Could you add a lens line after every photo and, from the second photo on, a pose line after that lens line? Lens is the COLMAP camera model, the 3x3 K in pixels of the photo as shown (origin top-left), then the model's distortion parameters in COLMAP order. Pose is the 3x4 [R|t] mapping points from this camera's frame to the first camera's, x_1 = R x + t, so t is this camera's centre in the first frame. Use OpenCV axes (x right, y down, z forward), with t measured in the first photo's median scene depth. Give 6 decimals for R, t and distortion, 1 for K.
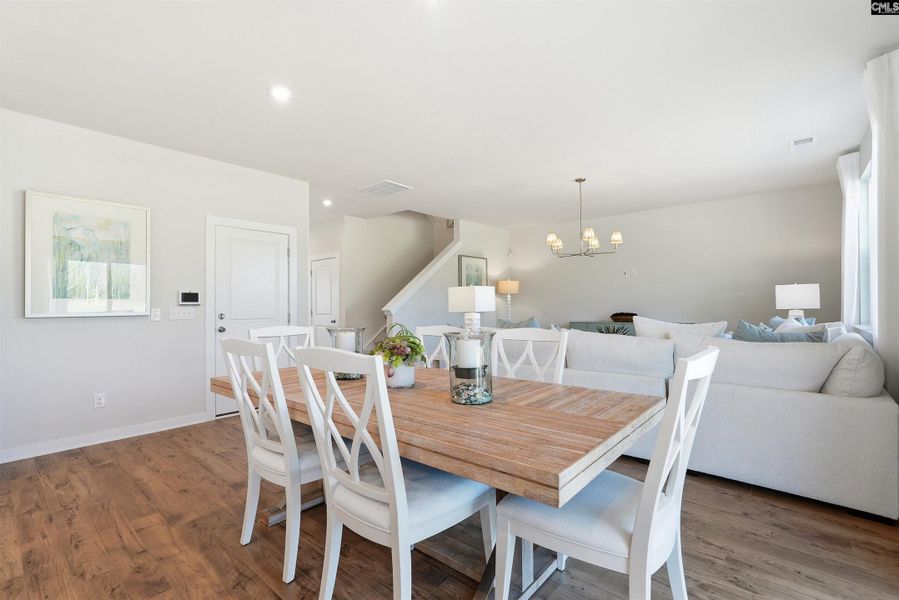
lens RADIAL K [[404.4, 0, 449.3], [0, 404.4, 300.2], [0, 0, 1]] dist [-0.014641, 0.008285]
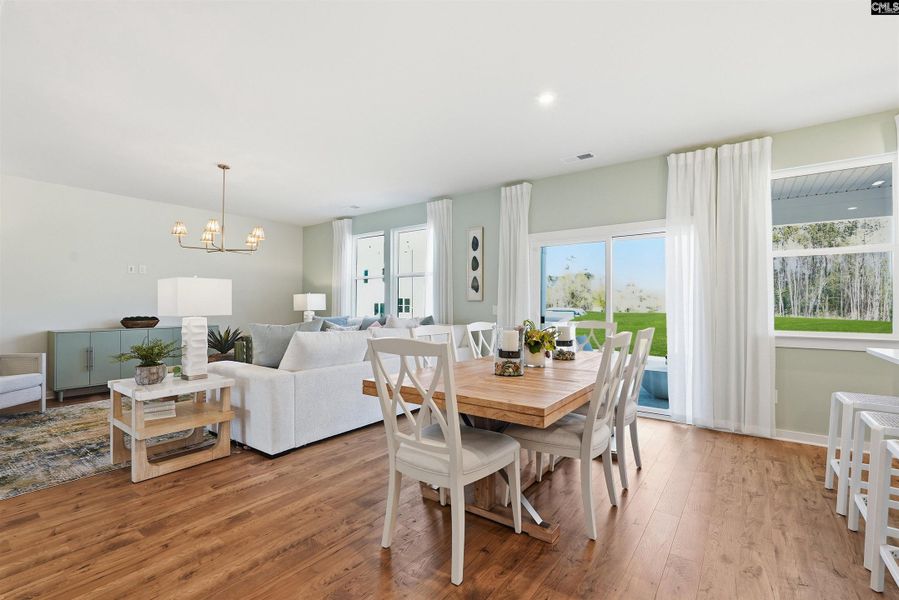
lens RADIAL K [[404.4, 0, 445.6], [0, 404.4, 298.6], [0, 0, 1]] dist [-0.014641, 0.008285]
pose [[-0.063311, 0.027192, 0.997623, -1.003473], [-0.013458, 0.999515, -0.028098, 0.021382], [-0.997903, -0.015205, -0.062914, 0.950520]]
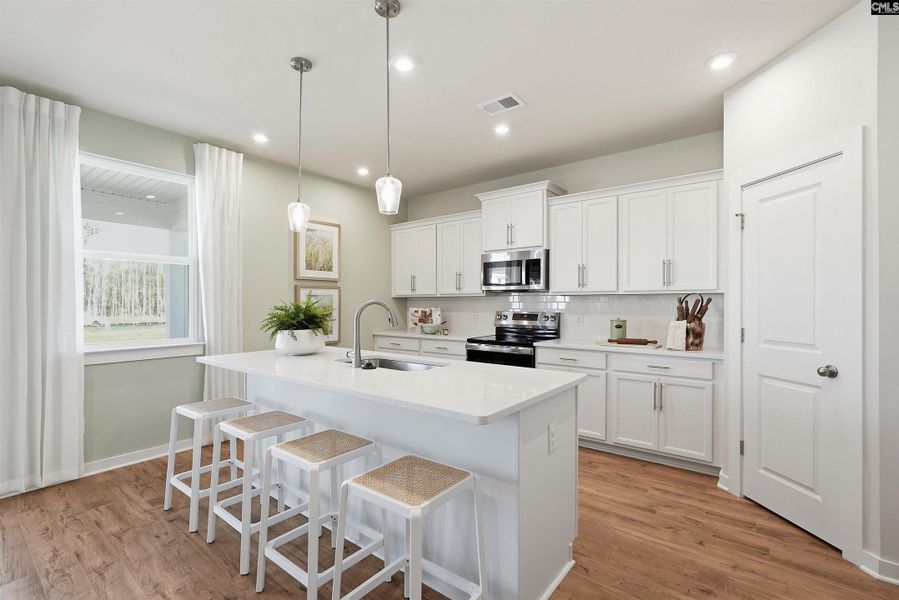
lens RADIAL K [[404.4, 0, 454.0], [0, 404.4, 303.8], [0, 0, 1]] dist [-0.014641, 0.008285]
pose [[-0.998677, 0.010415, -0.050354, -0.735414], [0.010872, 0.999902, -0.008823, -0.015303], [0.050257, -0.009359, -0.998692, 0.928144]]
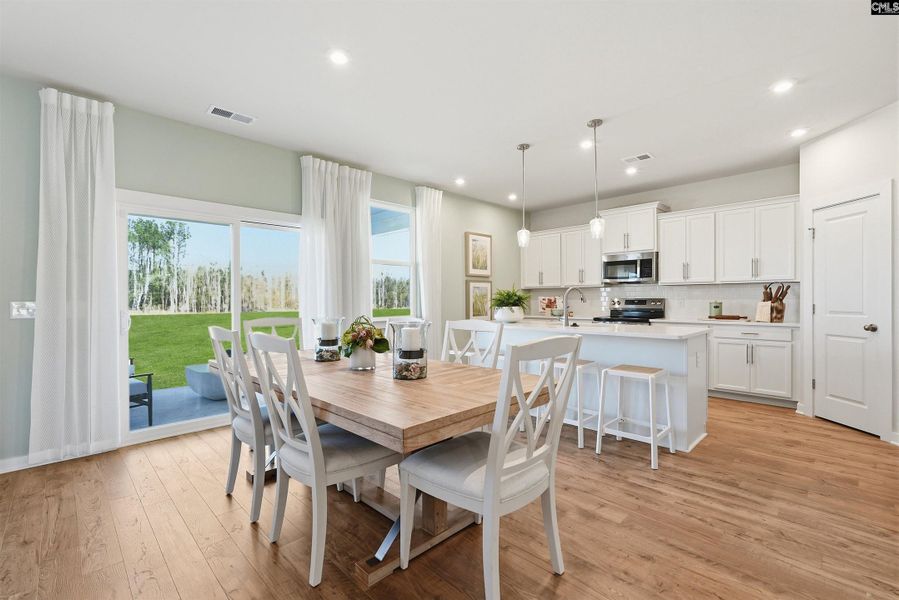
lens RADIAL K [[404.4, 0, 451.7], [0, 404.4, 301.4], [0, 0, 1]] dist [-0.014641, 0.008285]
pose [[-0.997230, 0.014713, 0.072914, -0.320966], [0.014181, 0.999869, -0.007798, 0.021139], [-0.073019, -0.006742, -0.997308, 1.482492]]
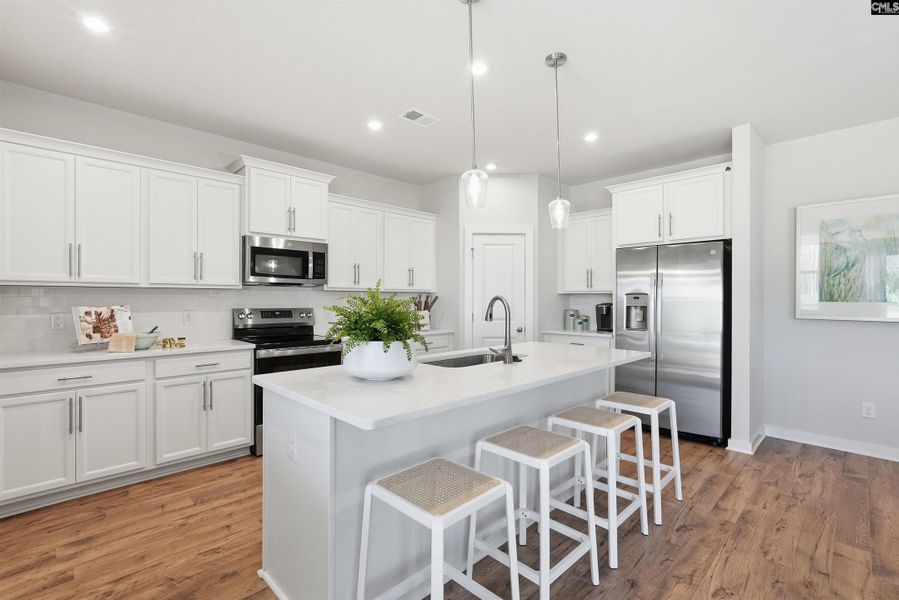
lens RADIAL K [[404.4, 0, 450.2], [0, 404.4, 301.4], [0, 0, 1]] dist [-0.014641, 0.008285]
pose [[-0.080292, 0.014876, -0.996660, 0.168120], [0.008617, 0.999862, 0.014230, -0.031977], [0.996734, -0.007446, -0.080409, 0.120026]]
